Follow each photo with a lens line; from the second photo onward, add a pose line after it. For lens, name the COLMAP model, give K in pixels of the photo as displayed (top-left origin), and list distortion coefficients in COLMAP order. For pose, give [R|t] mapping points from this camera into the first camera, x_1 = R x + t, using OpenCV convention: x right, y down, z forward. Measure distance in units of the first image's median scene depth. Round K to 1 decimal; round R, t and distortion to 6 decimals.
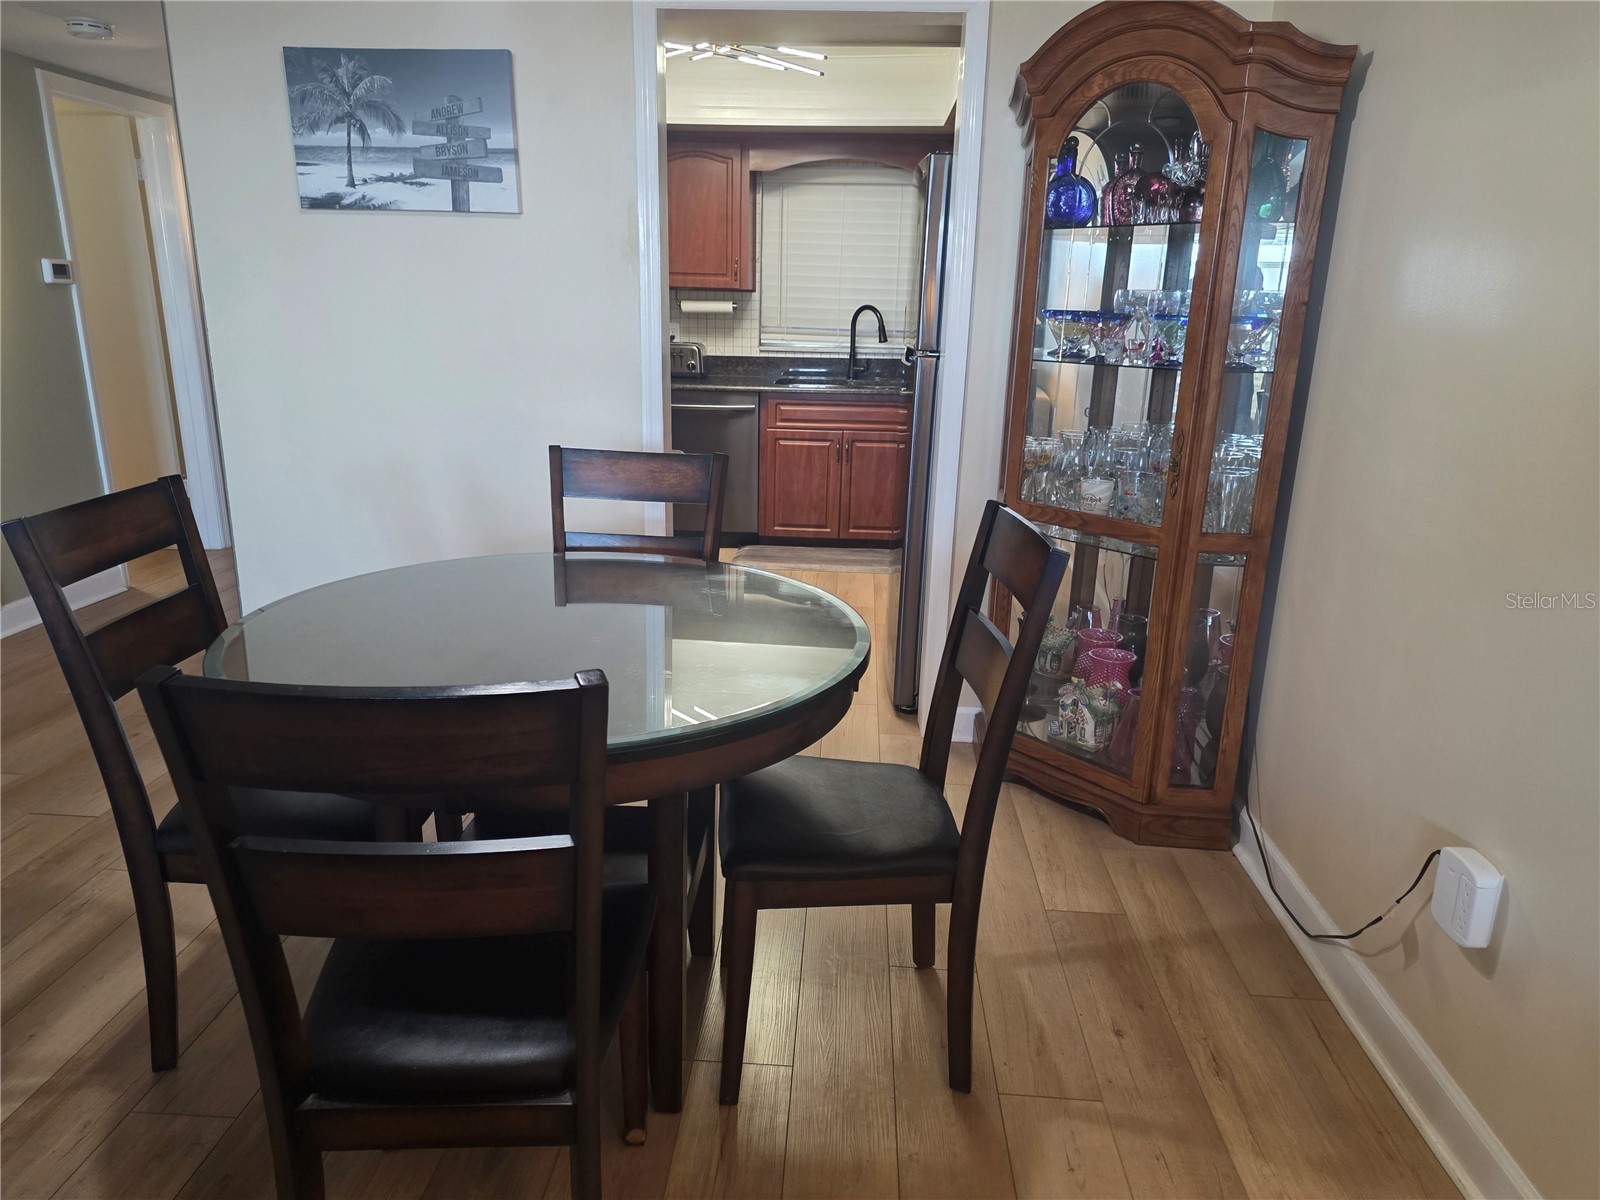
lens RADIAL K [[1090.7, 0, 804.0], [0, 1090.7, 614.9], [0, 0, 1]] dist [0.073271, -0.057796]
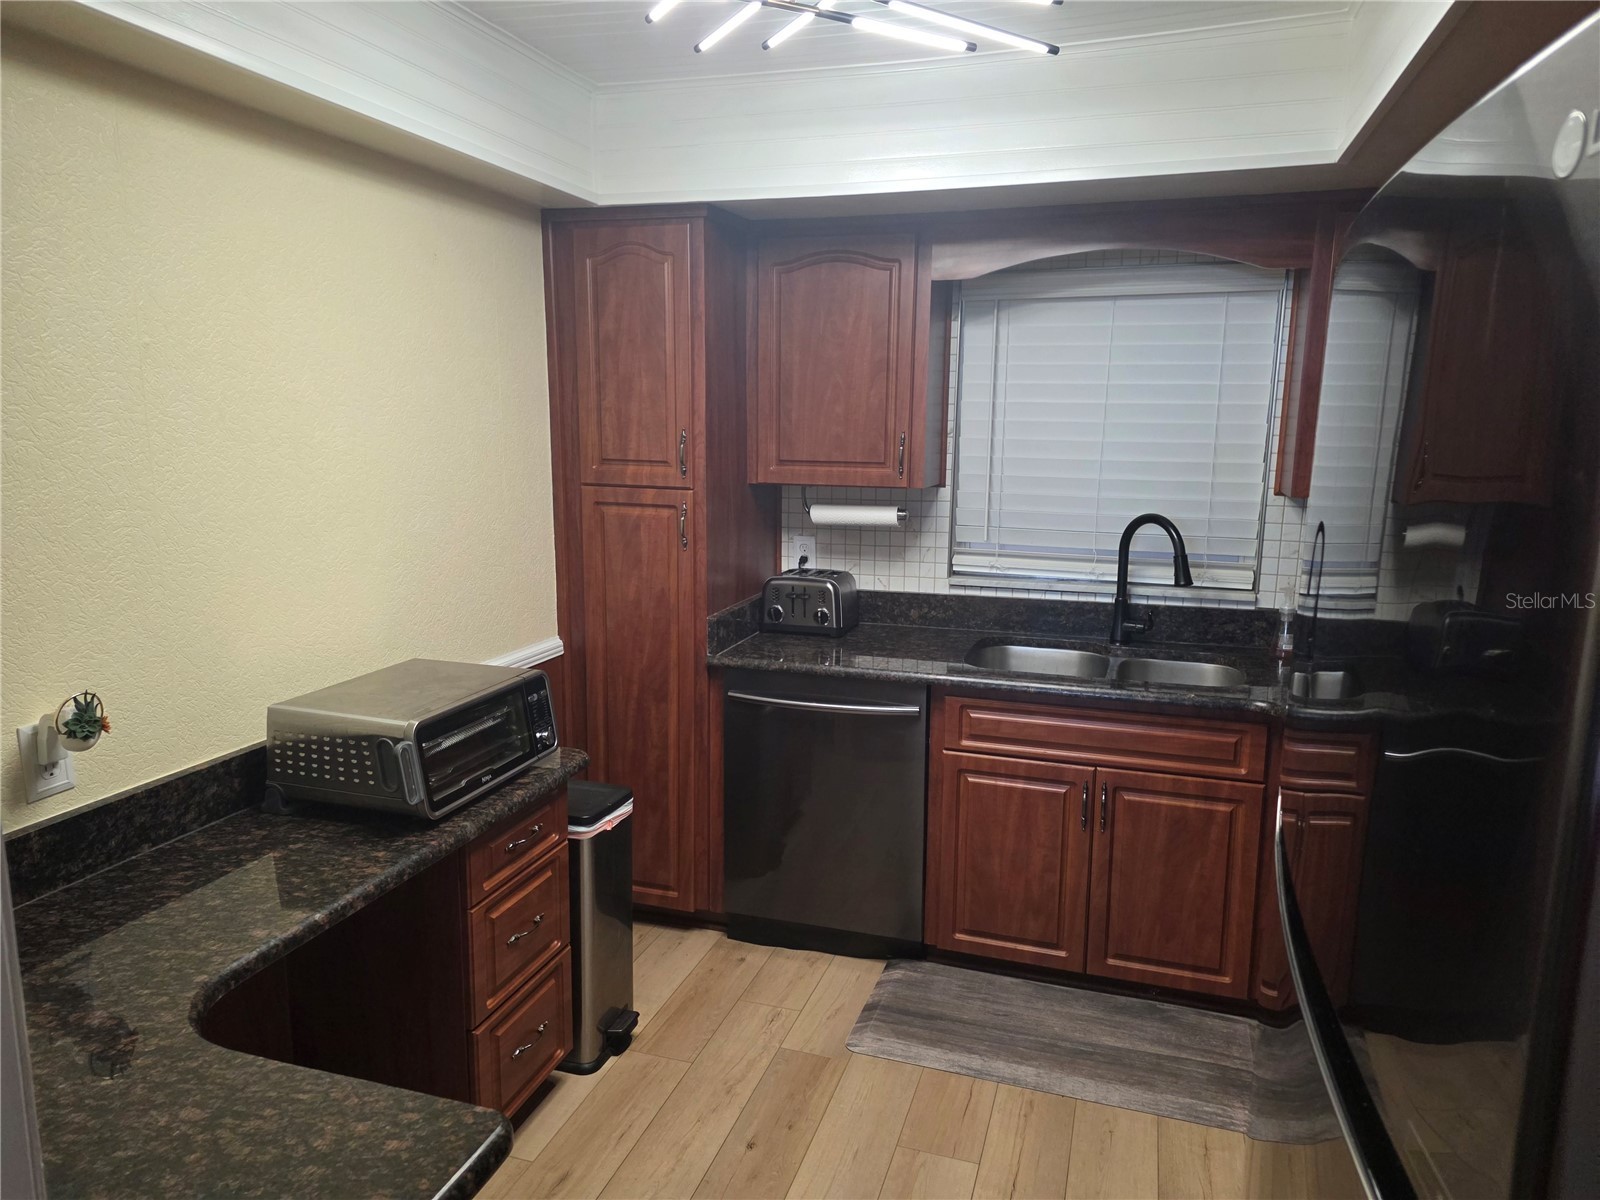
lens RADIAL K [[1090.7, 0, 793.7], [0, 1090.7, 597.0], [0, 0, 1]] dist [0.073271, -0.057796]
pose [[0.967044, 0.029273, -0.252920, 0.025631], [-0.059939, 0.991624, -0.114406, -0.171707], [0.247452, 0.125795, 0.960699, 0.453612]]
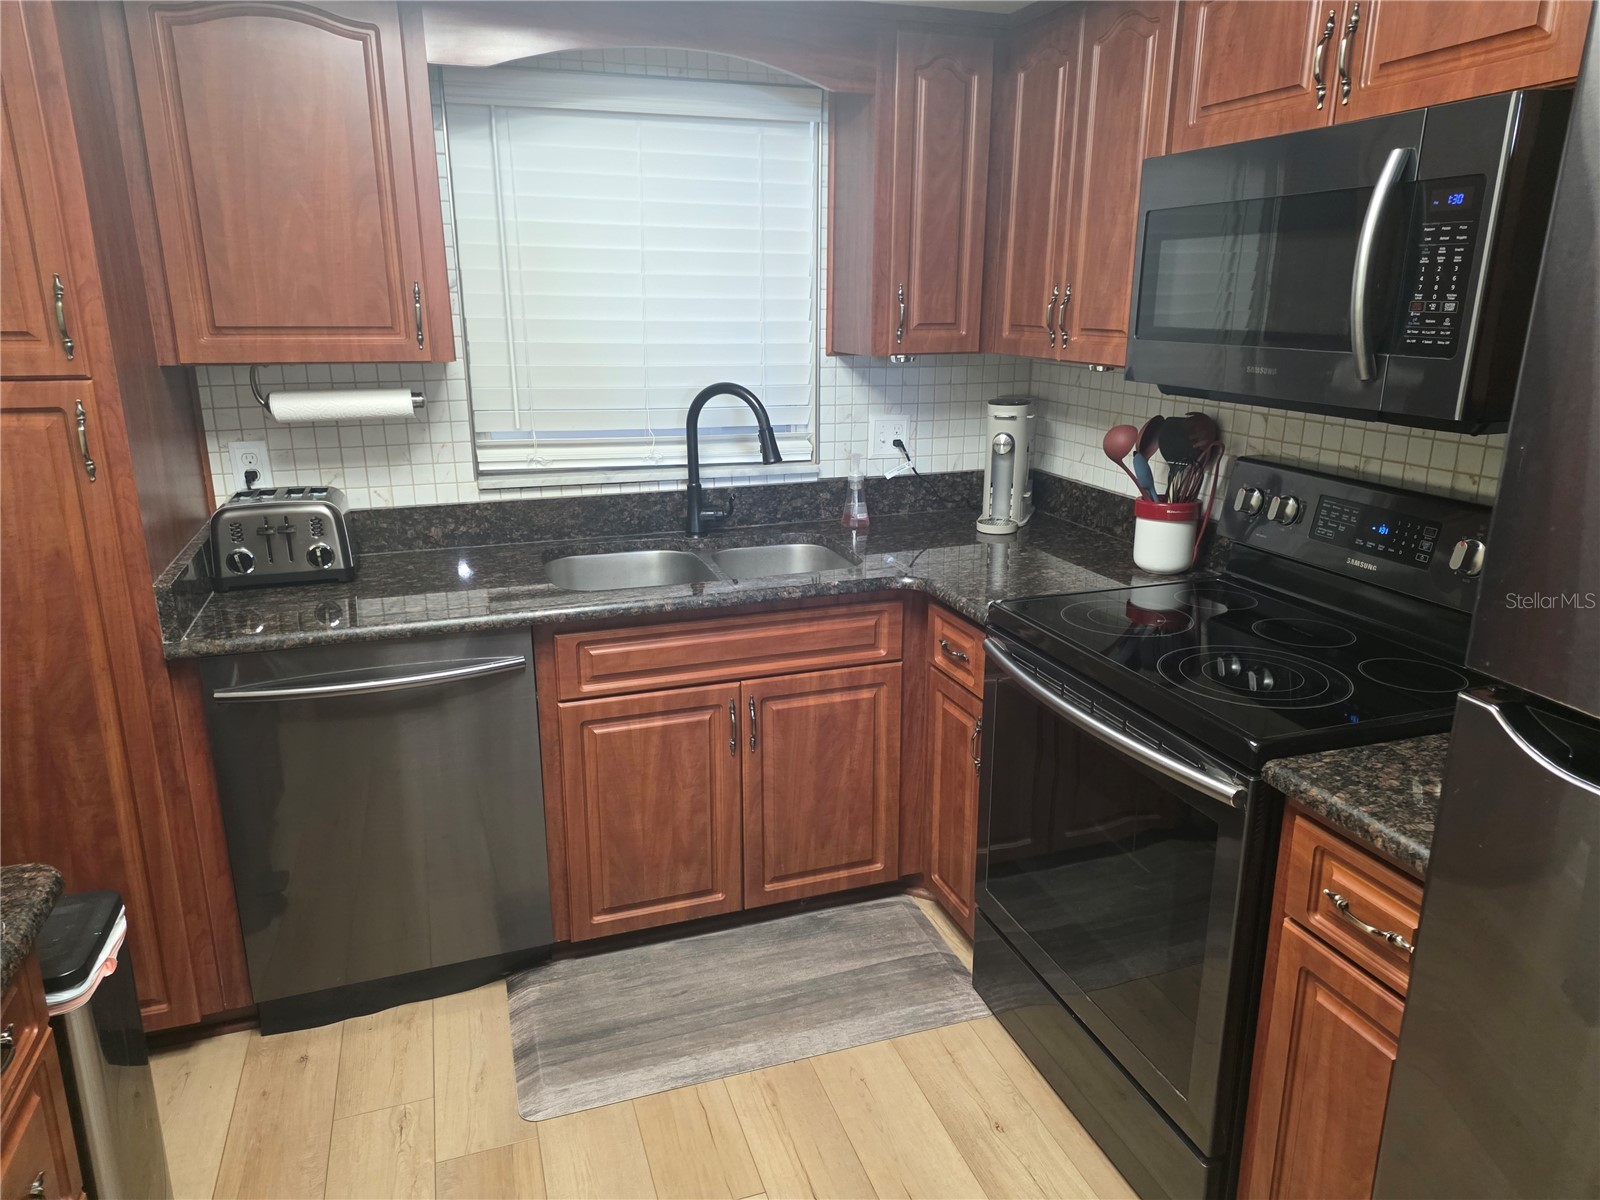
lens RADIAL K [[1090.7, 0, 834.1], [0, 1090.7, 599.9], [0, 0, 1]] dist [0.073271, -0.057796]
pose [[0.919853, -0.125097, 0.371781, -0.082346], [0.127154, 0.991699, 0.019085, -0.194978], [-0.371082, 0.029718, 0.928124, 0.560116]]
